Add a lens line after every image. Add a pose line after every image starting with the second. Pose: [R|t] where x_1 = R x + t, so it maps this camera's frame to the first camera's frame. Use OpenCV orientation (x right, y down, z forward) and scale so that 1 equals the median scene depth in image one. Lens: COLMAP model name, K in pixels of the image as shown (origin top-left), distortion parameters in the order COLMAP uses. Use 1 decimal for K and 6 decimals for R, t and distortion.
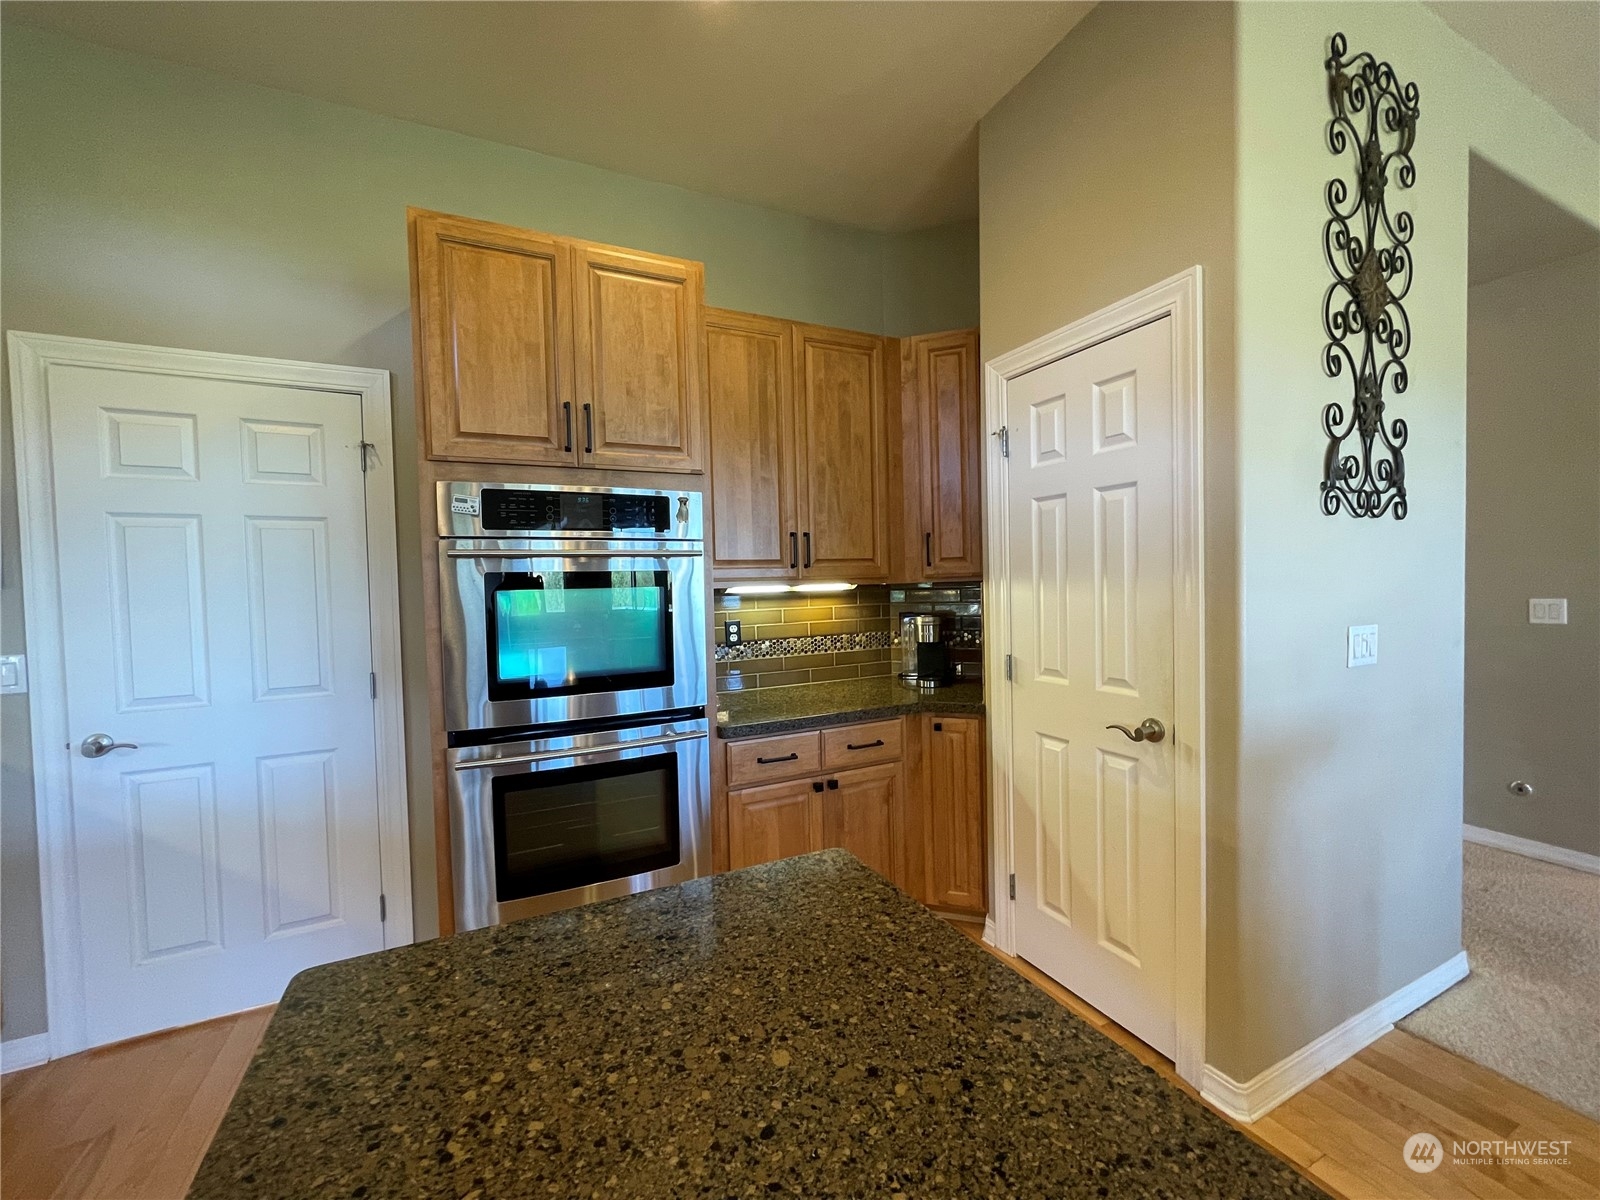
lens RADIAL K [[648.2, 0, 799.3], [0, 648.2, 602.4], [0, 0, 1]] dist [-0.001805, -0.000417]
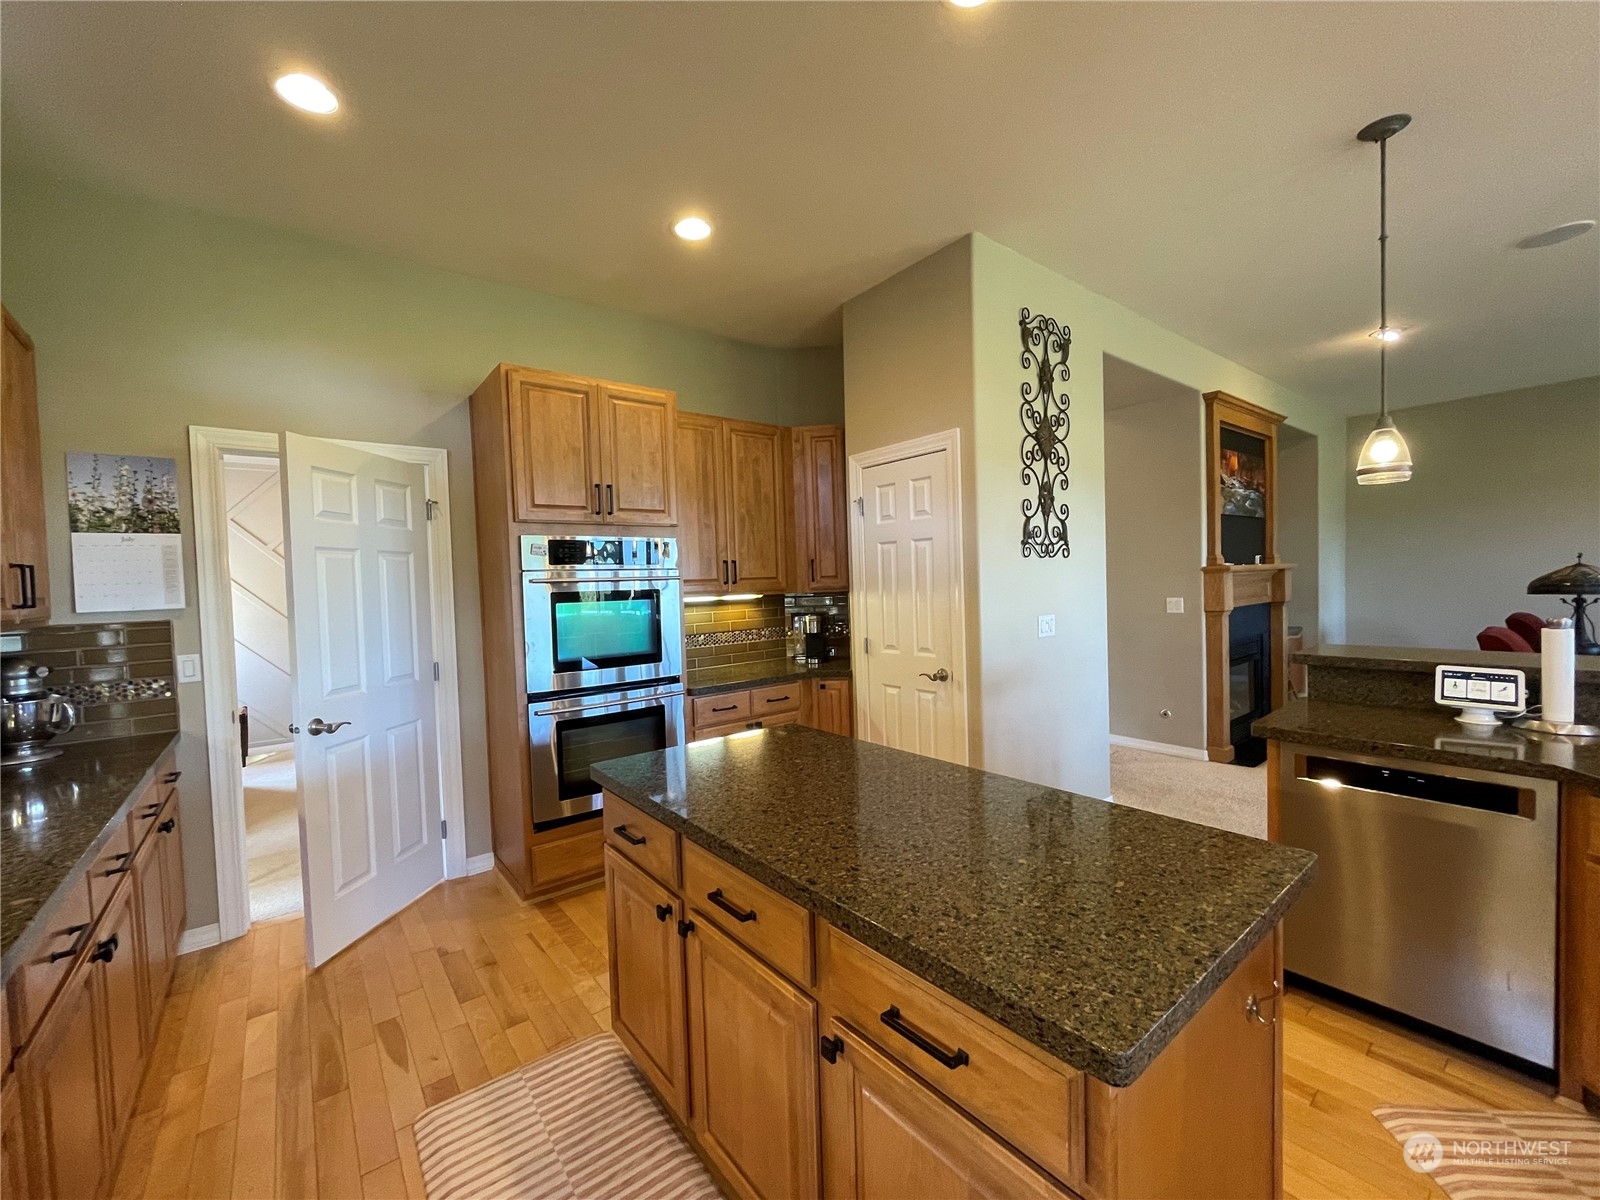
lens RADIAL K [[648.2, 0, 799.3], [0, 648.2, 602.4], [0, 0, 1]] dist [-0.001805, -0.000417]
pose [[0.976712, -0.014678, 0.214051, -0.191911], [0.015696, 0.999872, -0.003059, -0.005655], [-0.213979, 0.006347, 0.976818, -0.569310]]
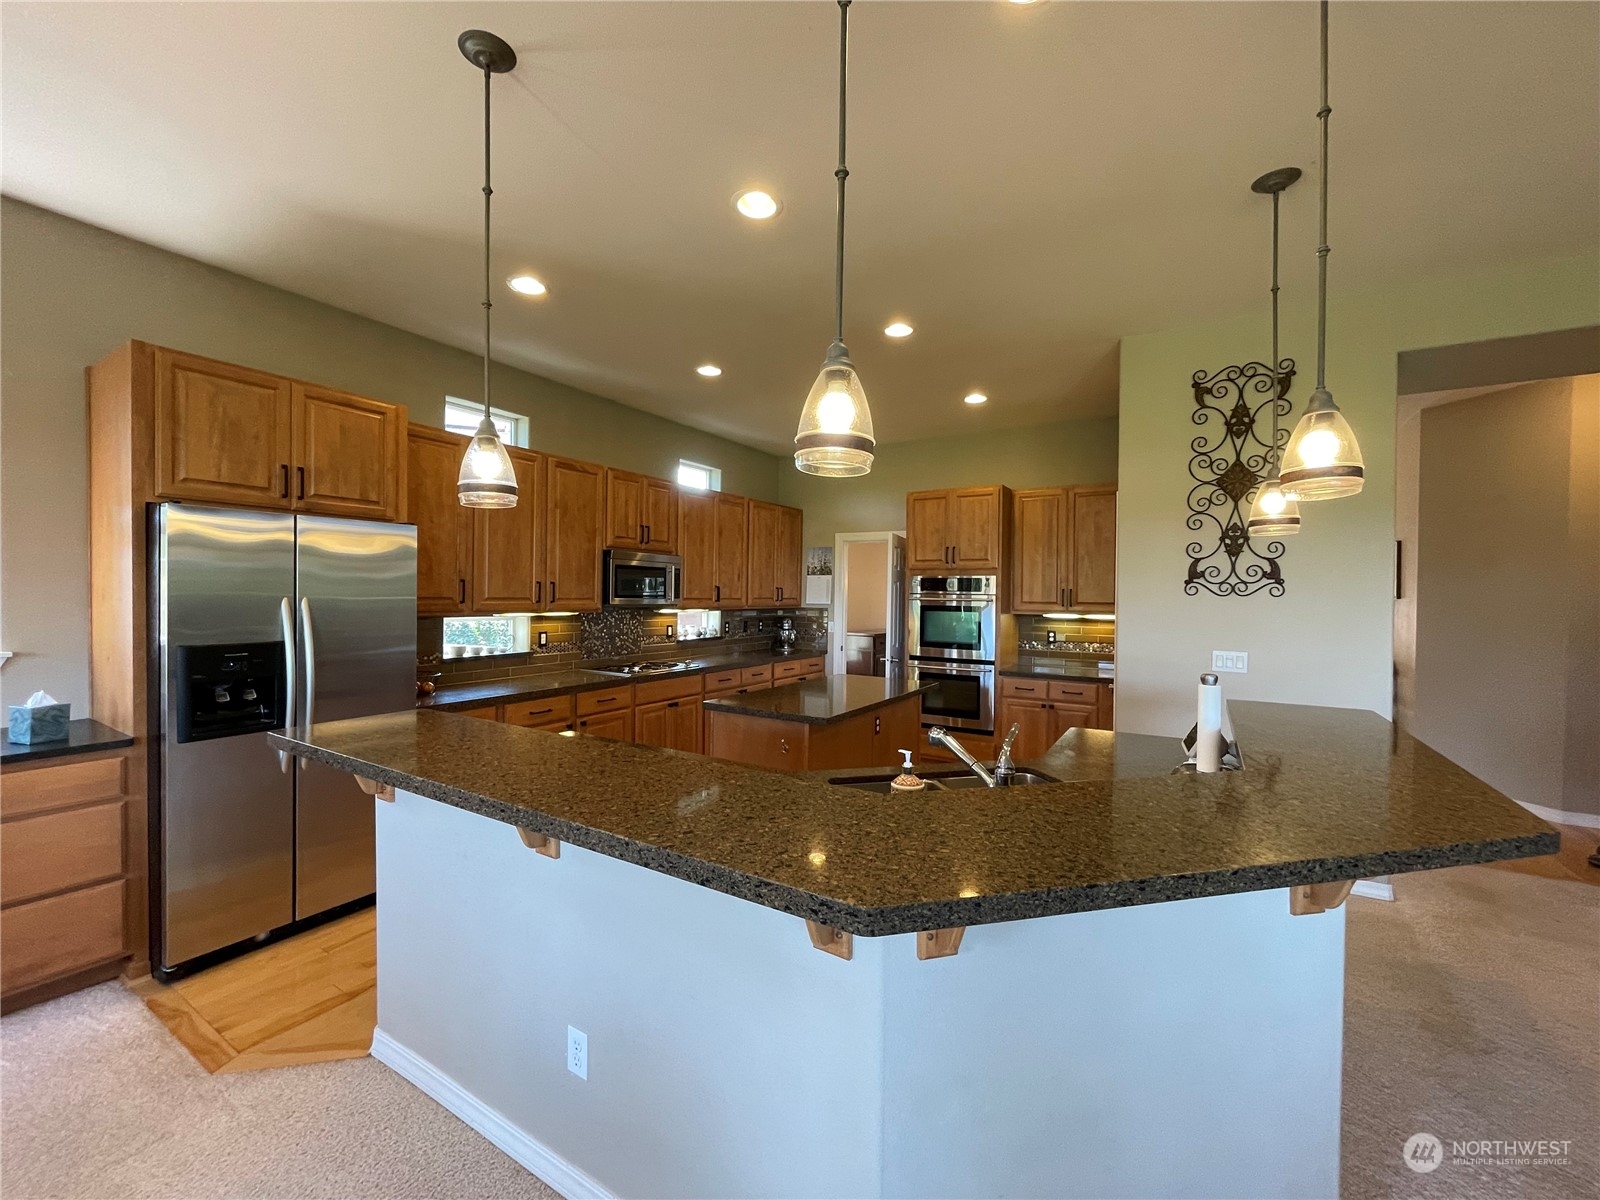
lens RADIAL K [[648.2, 0, 799.3], [0, 648.2, 602.4], [0, 0, 1]] dist [-0.001805, -0.000417]
pose [[0.529513, 0.039545, -0.847380, 1.527290], [-0.052495, 0.998526, 0.013795, -0.058953], [0.846676, 0.037179, 0.530808, -0.946182]]
